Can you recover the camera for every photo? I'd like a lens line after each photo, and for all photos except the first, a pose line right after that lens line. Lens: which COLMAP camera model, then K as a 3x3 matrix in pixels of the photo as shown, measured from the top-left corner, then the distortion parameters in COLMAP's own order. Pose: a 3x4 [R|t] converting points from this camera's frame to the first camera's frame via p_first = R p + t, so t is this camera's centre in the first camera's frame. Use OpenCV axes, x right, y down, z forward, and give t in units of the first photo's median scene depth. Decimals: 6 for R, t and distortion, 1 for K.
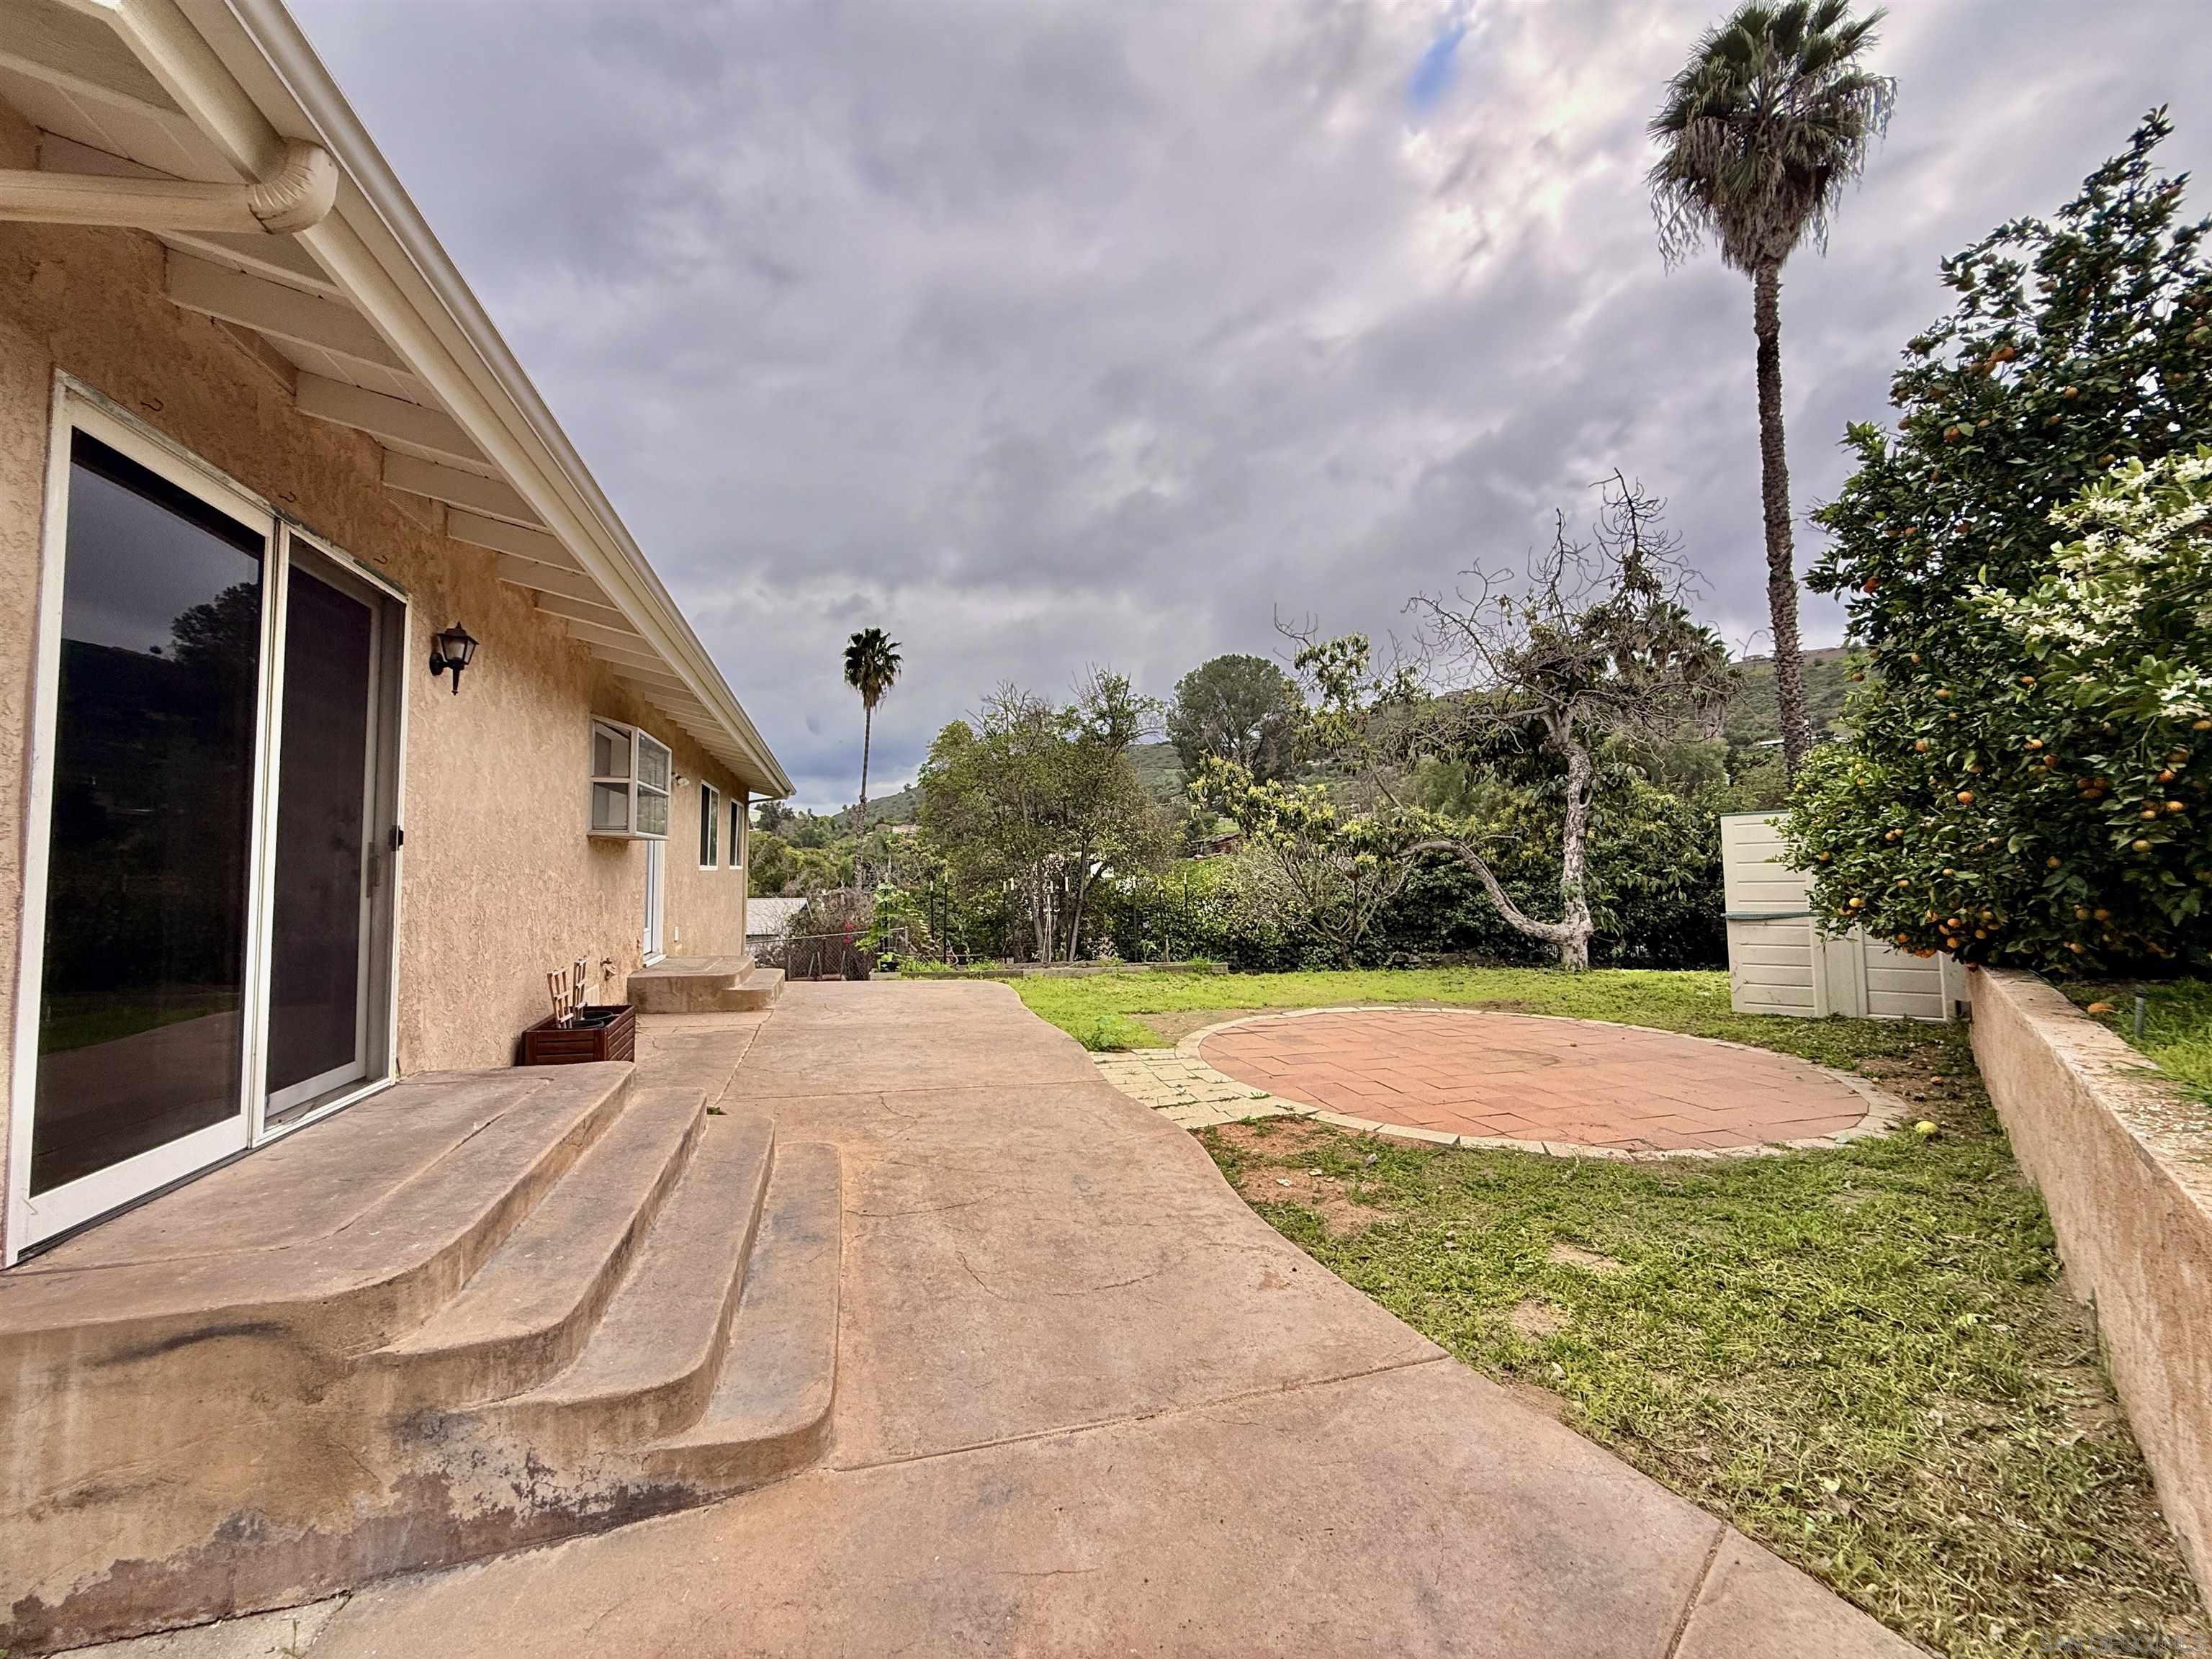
lens RADIAL K [[880.1, 0, 1099.5], [0, 880.1, 833.0], [0, 0, 1]] dist [0.000184, 0.000020]
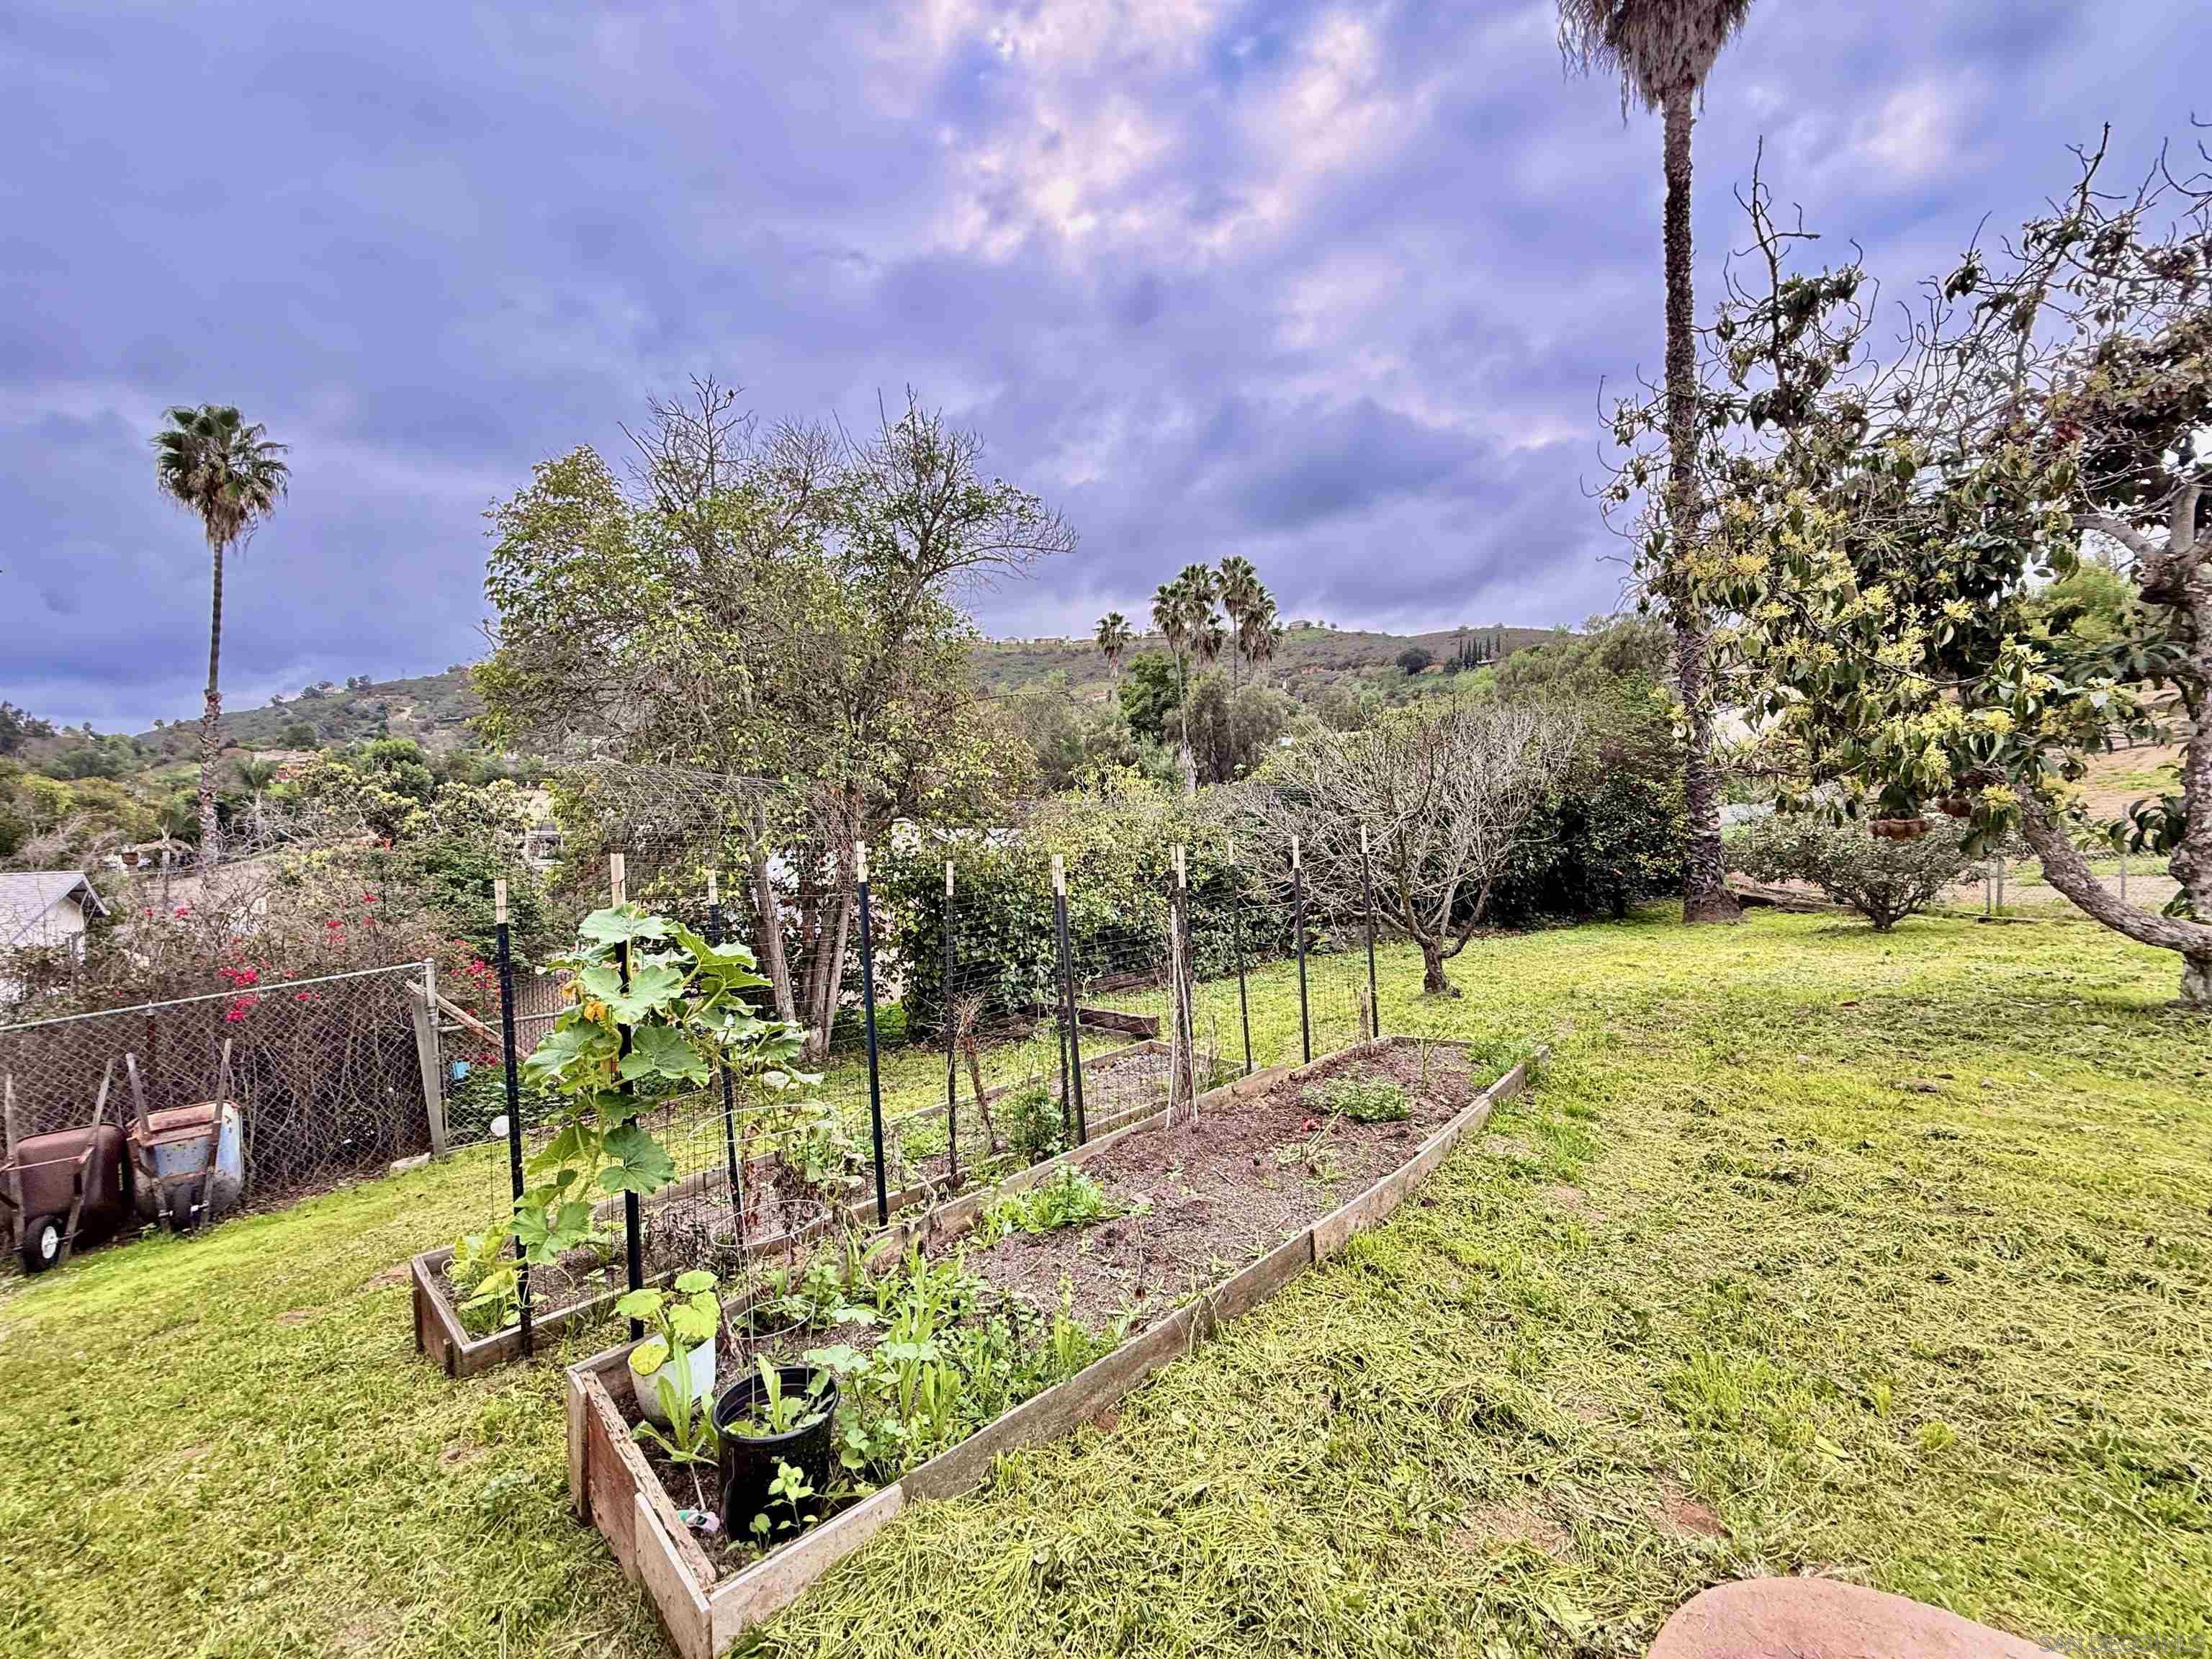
lens RADIAL K [[880.1, 0, 1099.5], [0, 880.1, 833.0], [0, 0, 1]] dist [0.000184, 0.000020]
pose [[0.860565, -0.016196, 0.509083, -0.056689], [-0.017257, 0.997993, 0.060923, 0.006994], [-0.509048, -0.061214, 0.858559, 0.175768]]
